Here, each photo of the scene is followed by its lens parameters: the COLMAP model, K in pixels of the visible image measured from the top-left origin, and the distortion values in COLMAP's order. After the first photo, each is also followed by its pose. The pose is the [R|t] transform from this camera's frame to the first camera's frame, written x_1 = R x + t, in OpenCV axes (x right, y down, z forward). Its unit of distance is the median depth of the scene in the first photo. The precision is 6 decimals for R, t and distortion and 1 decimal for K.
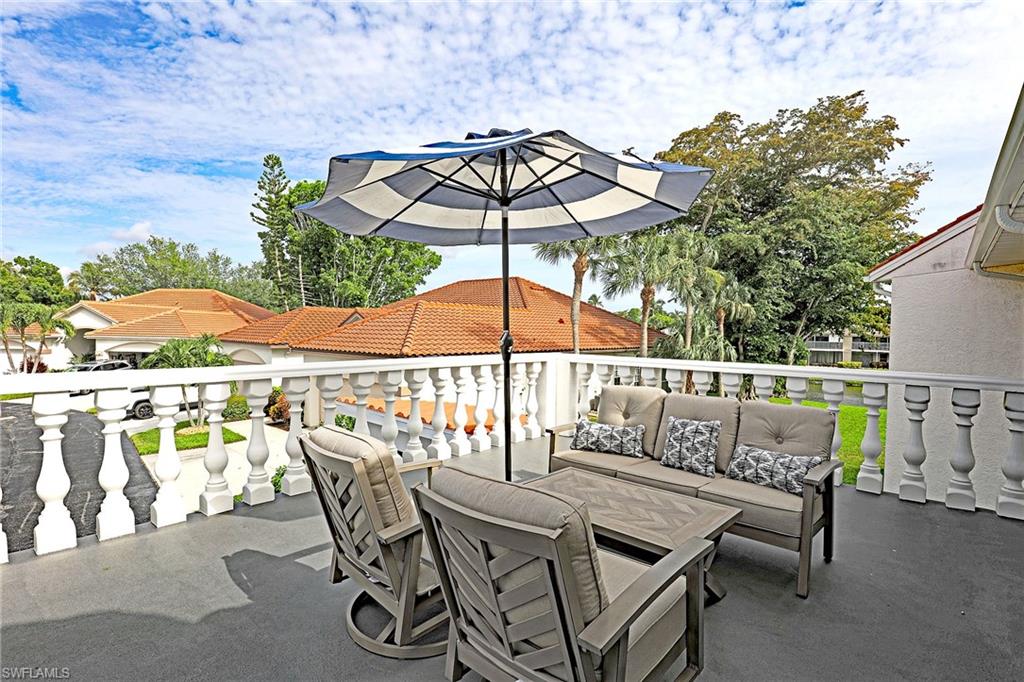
lens RADIAL K [[503.5, 0, 512.1], [0, 503.5, 339.9], [0, 0, 1]] dist [-0.021783, 0.000063]
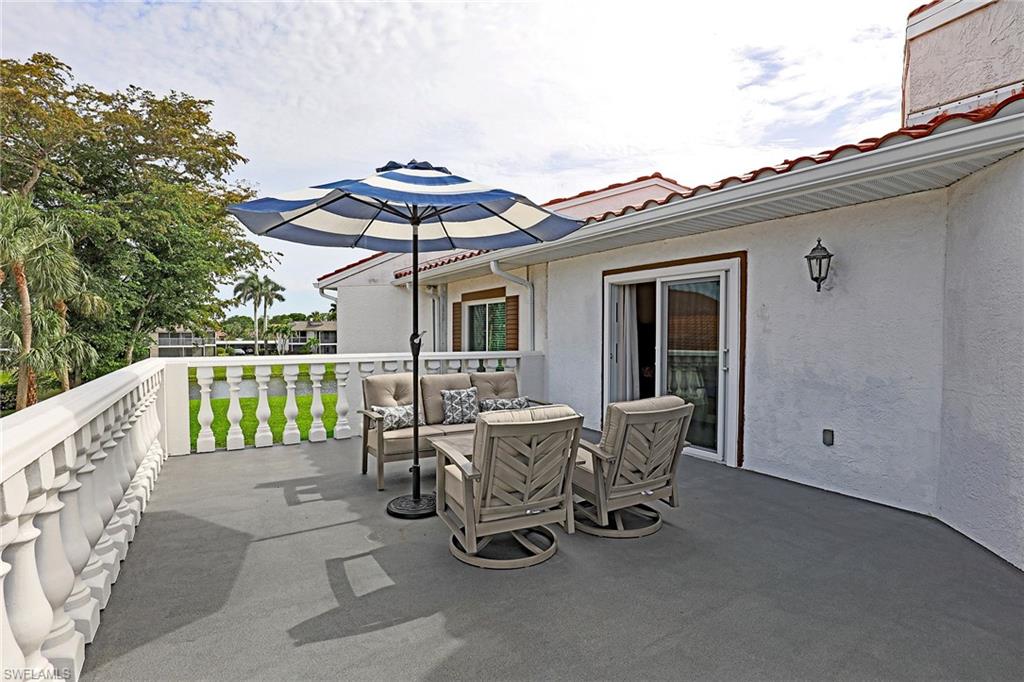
lens RADIAL K [[506.2, 0, 510.9], [0, 506.2, 339.7], [0, 0, 1]] dist [-0.004981, -0.001033]
pose [[0.316936, -0.035458, 0.947784, -0.127923], [0.026197, 0.999247, 0.028623, -0.003226], [-0.948085, 0.015757, 0.317626, 0.049364]]
